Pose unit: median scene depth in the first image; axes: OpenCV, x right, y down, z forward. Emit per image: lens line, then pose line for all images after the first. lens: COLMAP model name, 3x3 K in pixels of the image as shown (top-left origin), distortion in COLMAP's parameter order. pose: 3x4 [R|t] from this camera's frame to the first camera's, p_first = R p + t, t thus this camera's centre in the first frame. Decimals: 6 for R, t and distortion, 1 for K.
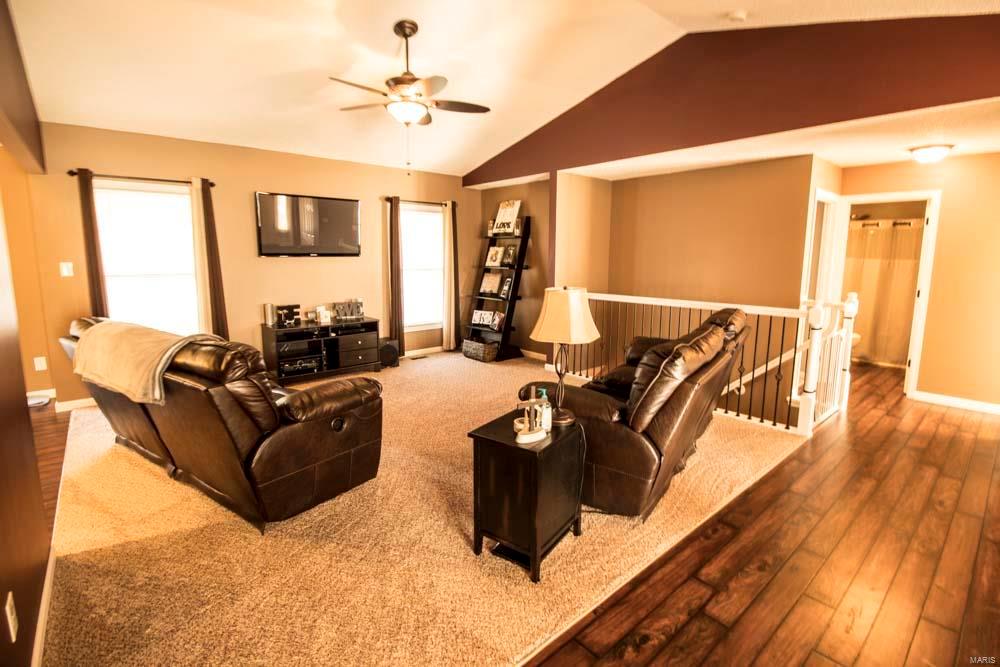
lens RADIAL K [[461.5, 0, 503.9], [0, 461.5, 320.2], [0, 0, 1]] dist [-0.014242, -0.001535]
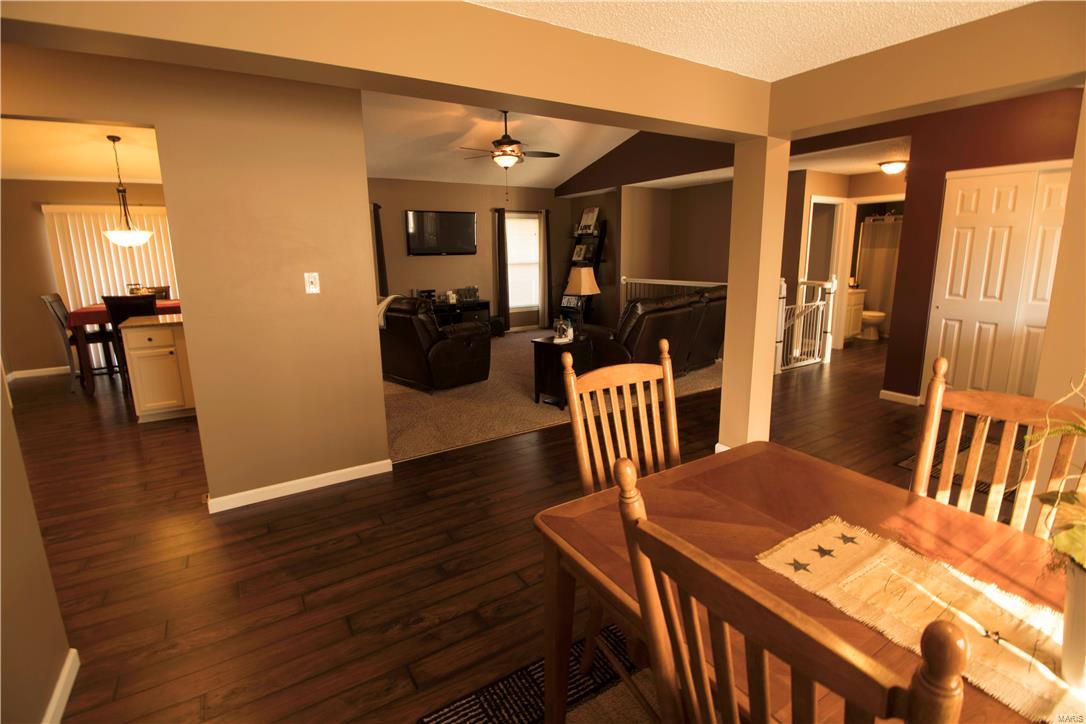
lens RADIAL K [[501.1, 0, 547.2], [0, 501.1, 347.6], [0, 0, 1]] dist [-0.014242, -0.001535]
pose [[0.987981, 0.009306, -0.154294, 0.124572], [-0.001893, 0.998839, 0.048127, 0.064239], [0.154563, -0.047257, 0.986852, -0.435913]]
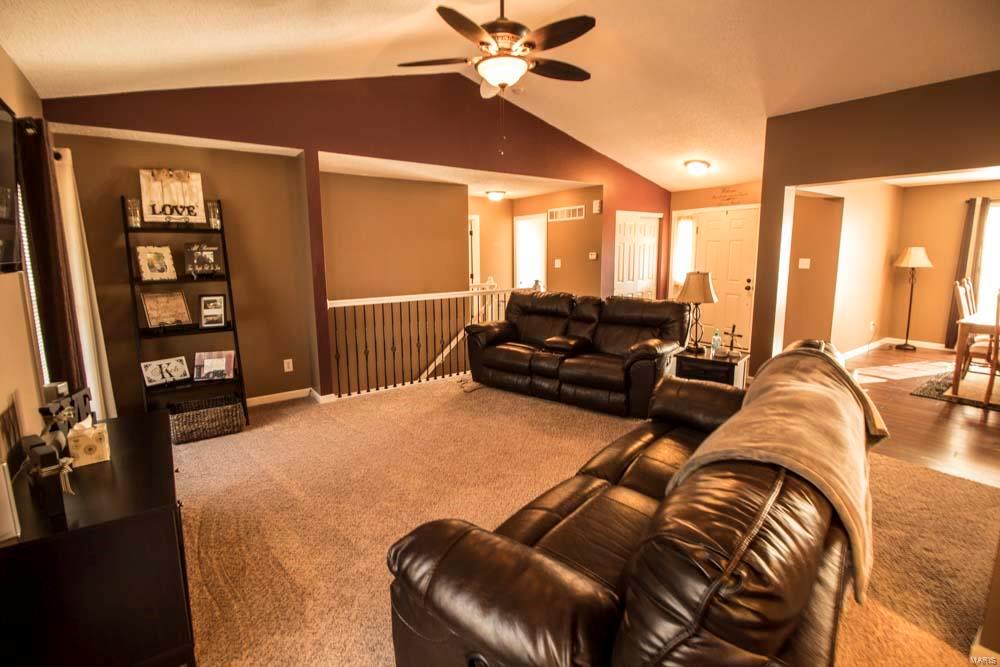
lens RADIAL K [[461.5, 0, 503.9], [0, 461.5, 320.2], [0, 0, 1]] dist [-0.014242, -0.001535]
pose [[0.071554, -0.150172, 0.986067, -0.656871], [0.156724, 0.978014, 0.137573, -0.091427], [-0.985047, 0.144697, 0.093517, 0.619372]]
